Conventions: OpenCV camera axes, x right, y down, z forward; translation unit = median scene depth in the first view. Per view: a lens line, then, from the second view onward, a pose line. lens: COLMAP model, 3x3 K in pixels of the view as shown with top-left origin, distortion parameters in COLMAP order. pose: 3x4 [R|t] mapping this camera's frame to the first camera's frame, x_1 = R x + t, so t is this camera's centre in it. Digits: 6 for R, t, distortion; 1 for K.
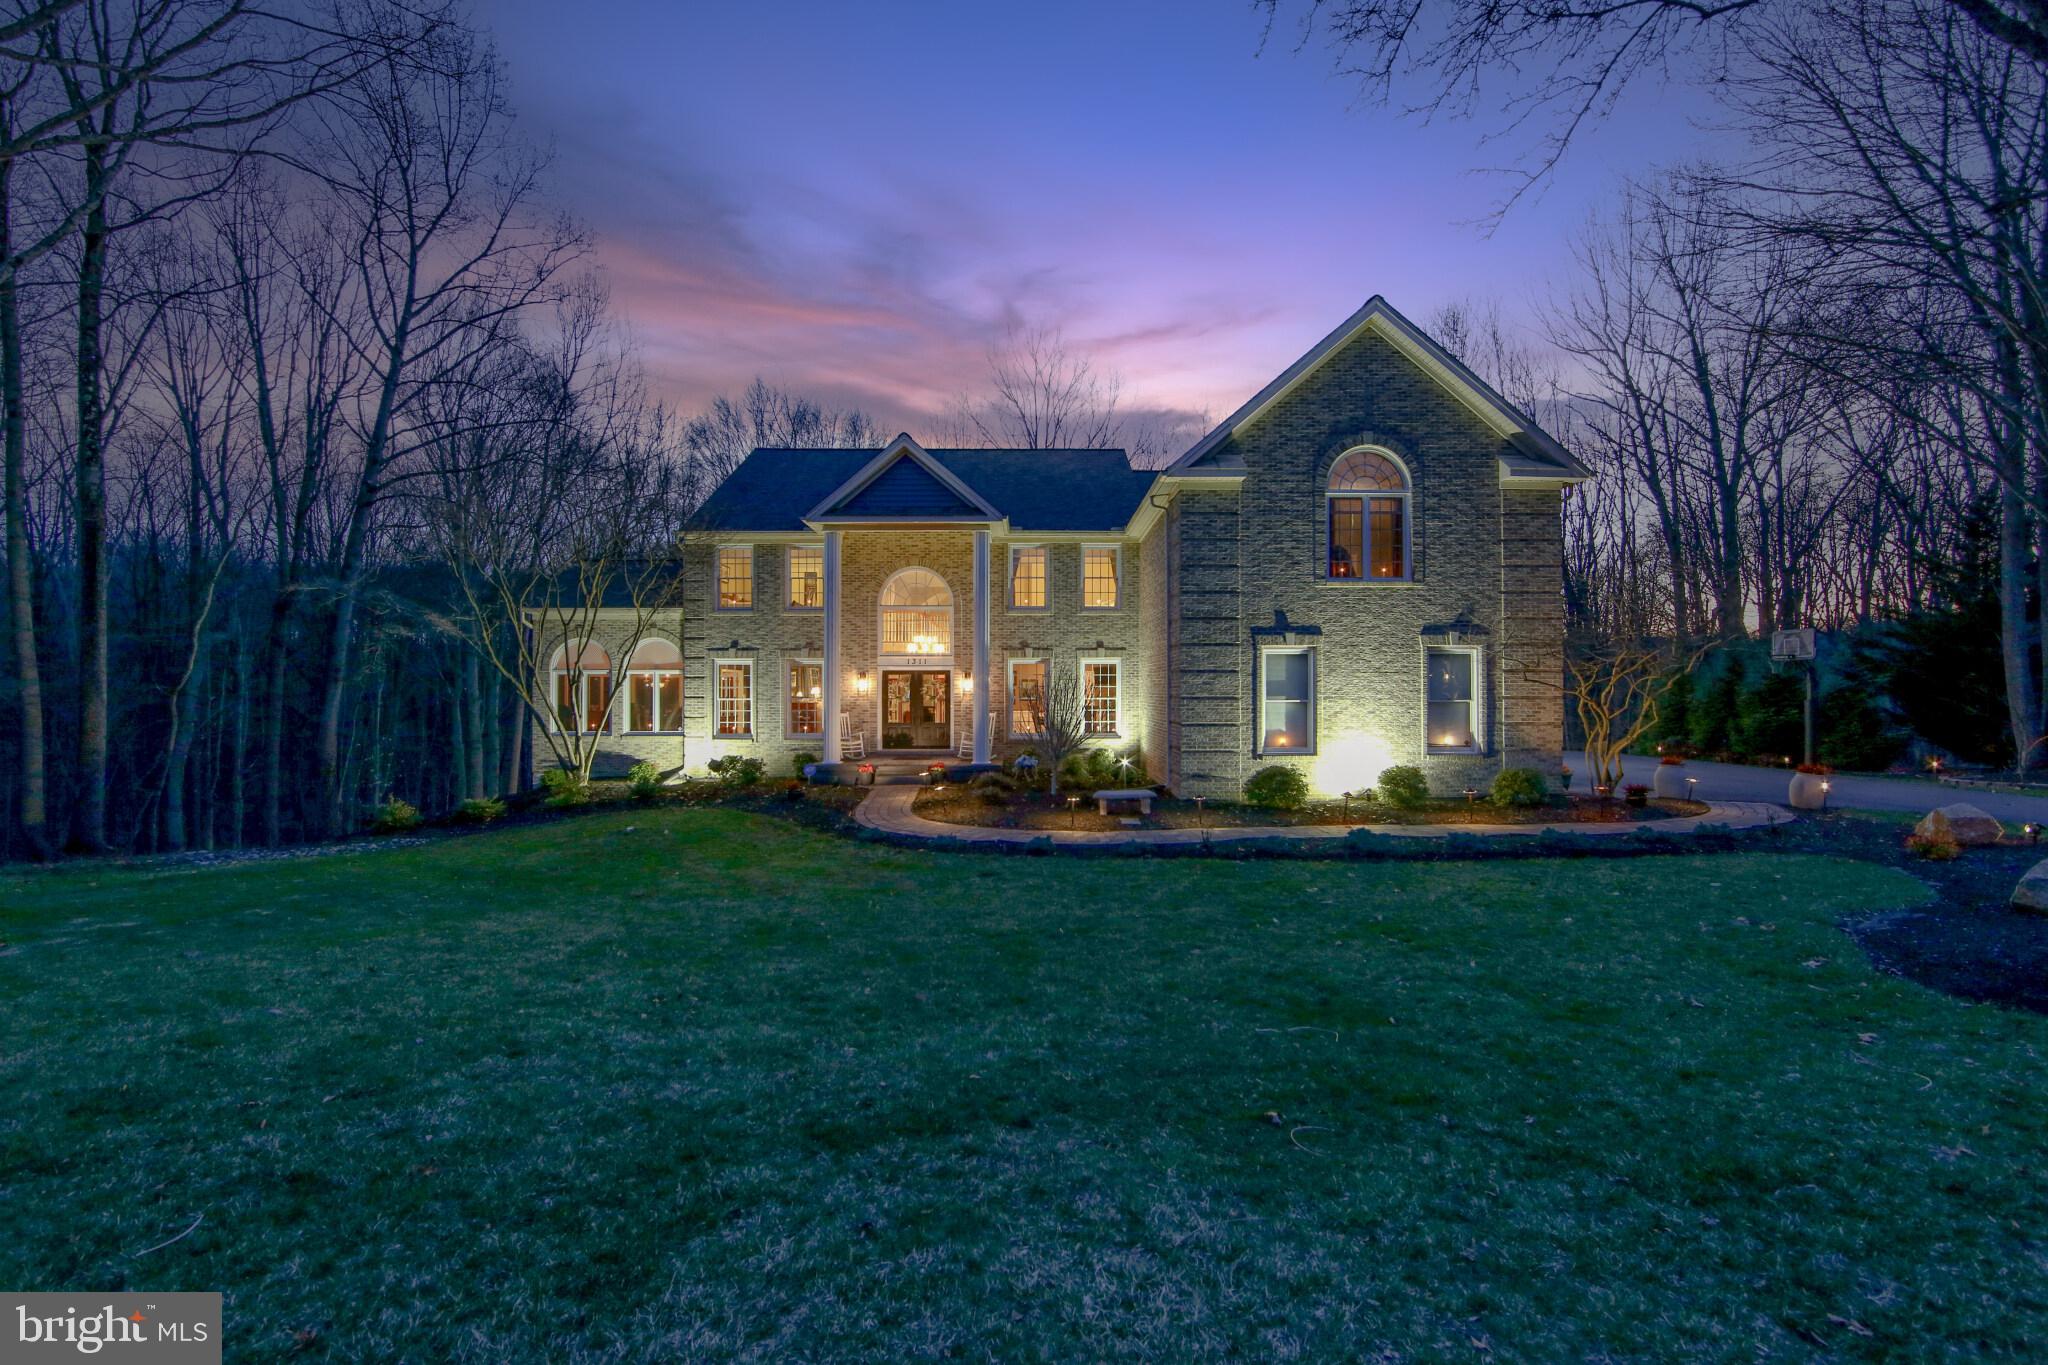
lens RADIAL K [[801.4, 0, 1024.3], [0, 801.4, 684.7], [0, 0, 1]] dist [-0.013000, 0.003251]
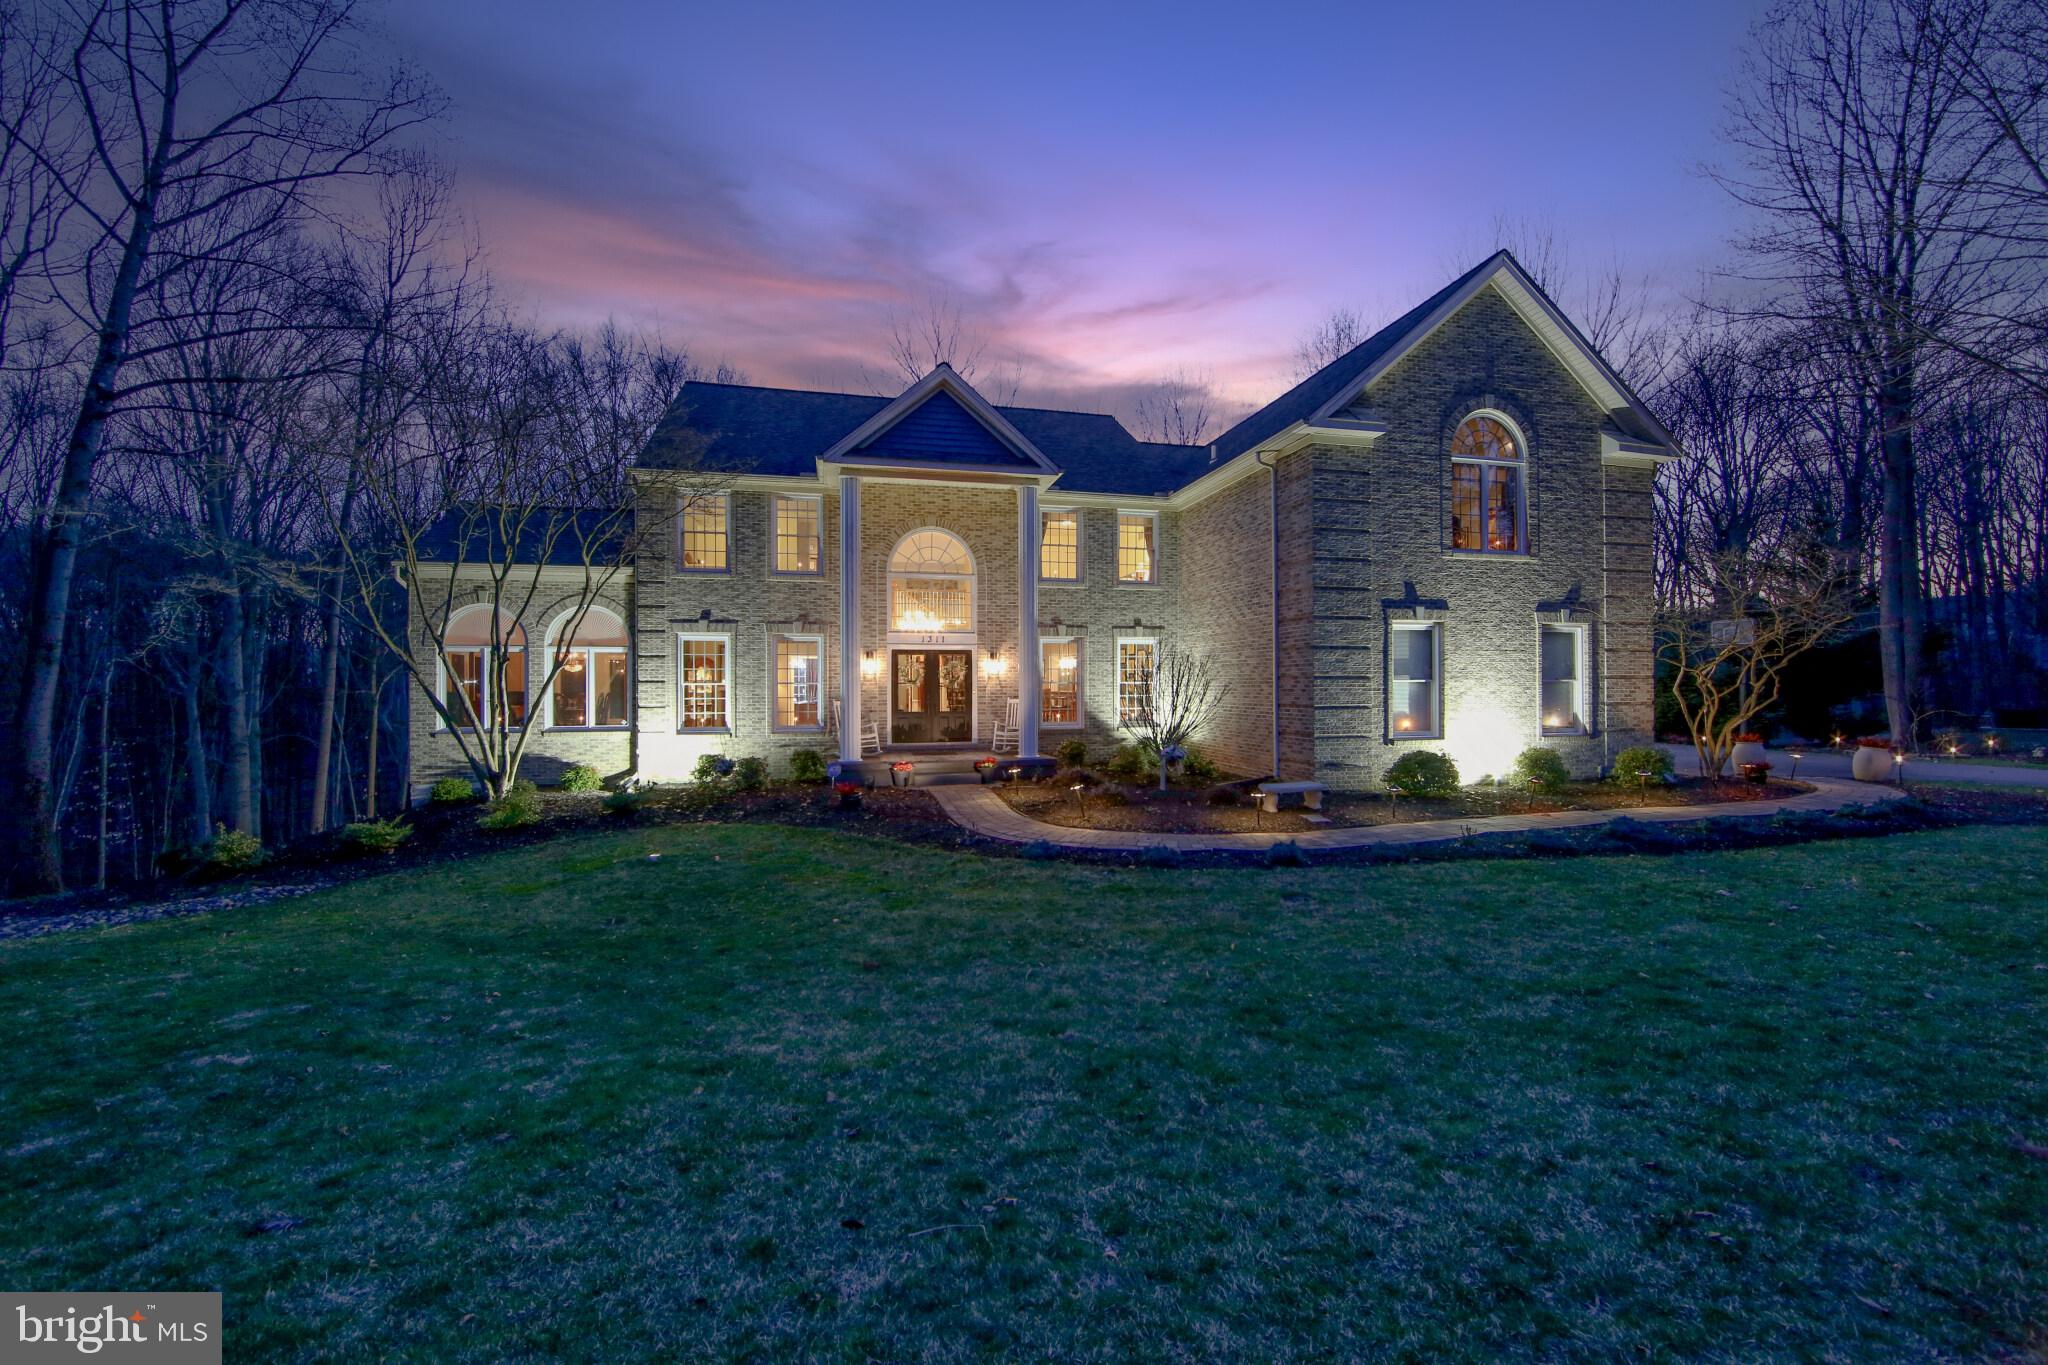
lens RADIAL K [[802.2, 0, 1024.0], [0, 802.2, 682.5], [0, 0, 1]] dist [-0.013199, 0.003496]
pose [[0.973903, -0.000829, 0.226962, -0.252867], [0.000085, 0.999995, 0.003287, 0.015333], [-0.226963, -0.003181, 0.973898, 0.164182]]
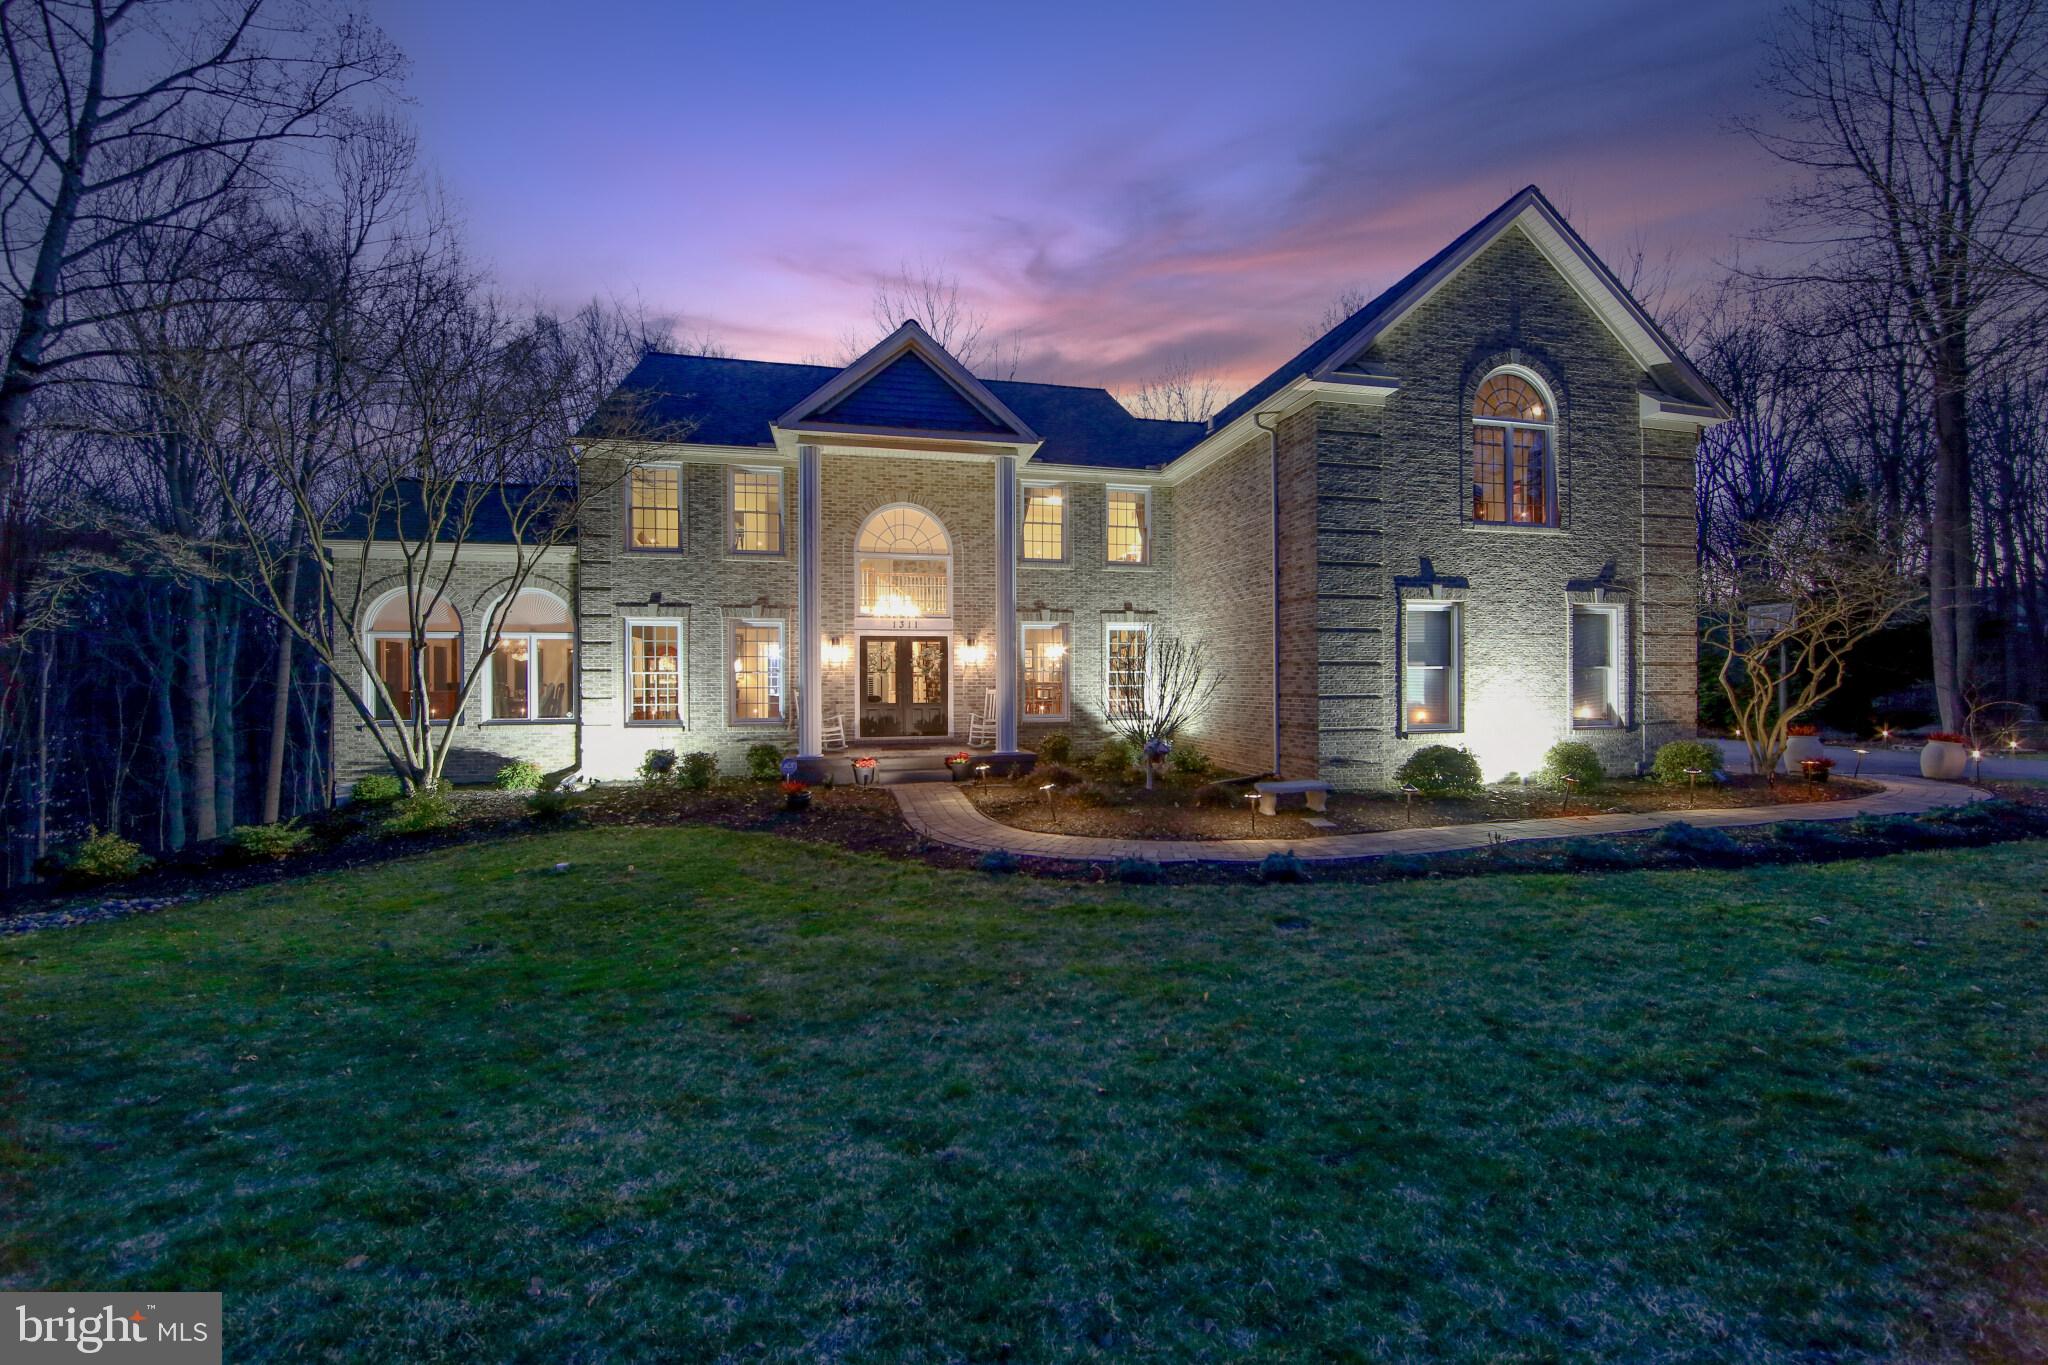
lens RADIAL K [[802.2, 0, 1024.0], [0, 802.2, 682.5], [0, 0, 1]] dist [-0.013199, 0.003496]
pose [[0.976059, -0.003090, 0.217485, -0.207547], [0.001039, 0.999954, 0.009543, 0.021901], [-0.217505, -0.009089, 0.976017, 0.227654]]
